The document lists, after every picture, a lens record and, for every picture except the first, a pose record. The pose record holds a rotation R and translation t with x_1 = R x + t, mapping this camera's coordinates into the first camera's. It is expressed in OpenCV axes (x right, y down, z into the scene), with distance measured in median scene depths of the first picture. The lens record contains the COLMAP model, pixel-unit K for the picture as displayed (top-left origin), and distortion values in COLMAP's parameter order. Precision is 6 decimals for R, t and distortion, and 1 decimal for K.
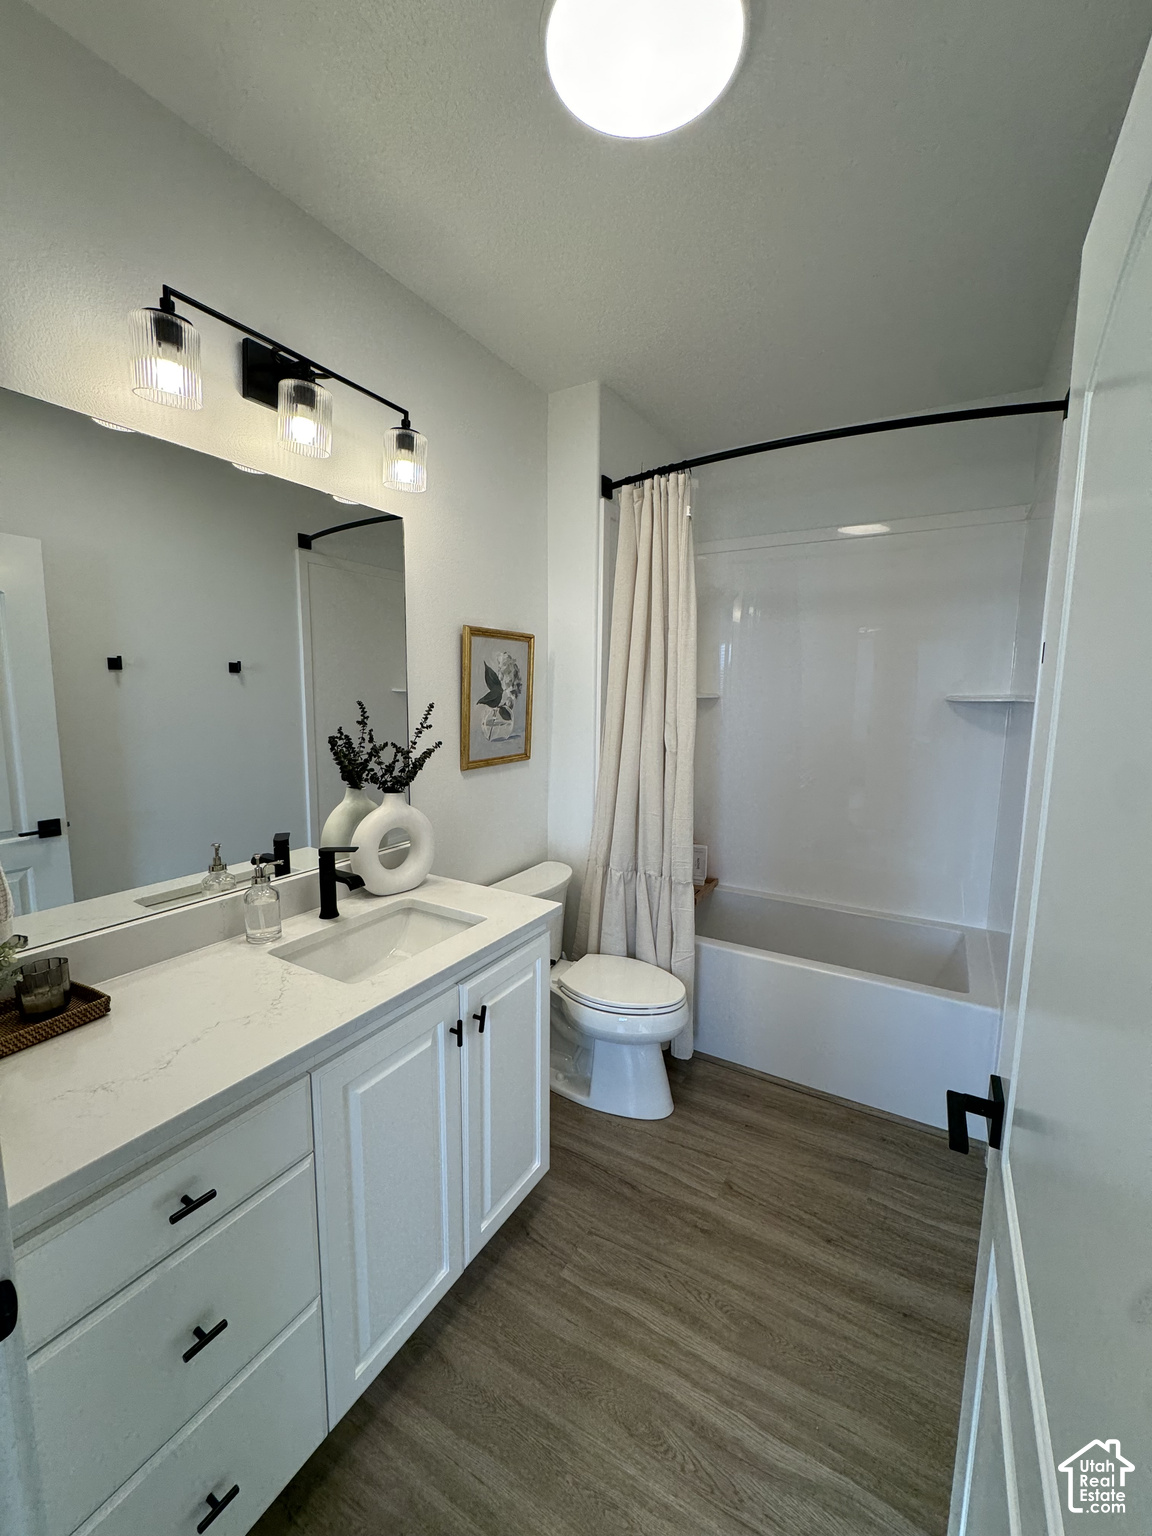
lens RADIAL K [[608.6, 0, 576.0], [0, 608.6, 768.0], [0, 0, 1]] dist [-0.002945, -0.000524]
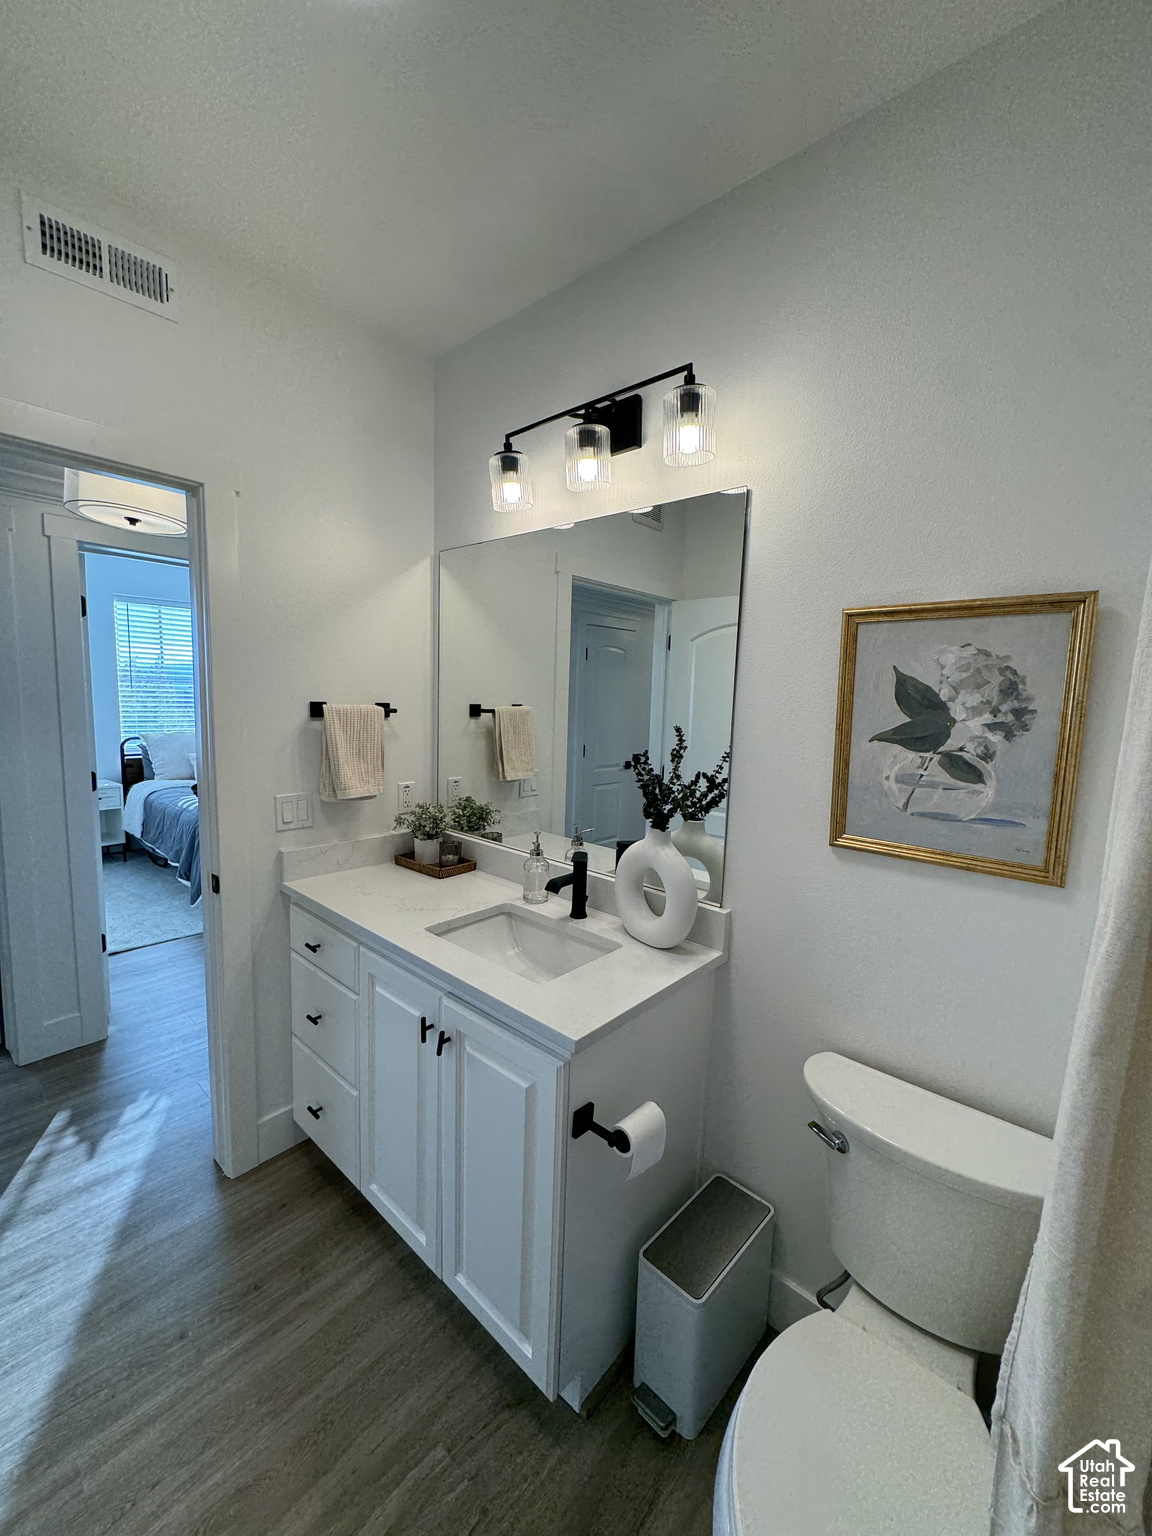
lens RADIAL K [[608.6, 0, 576.0], [0, 608.6, 768.0], [0, 0, 1]] dist [-0.002945, -0.000524]
pose [[-0.186875, 0.100259, -0.977254, 0.438325], [-0.161737, 0.978064, 0.131270, -0.107623], [0.968978, 0.182589, -0.166560, 0.807973]]
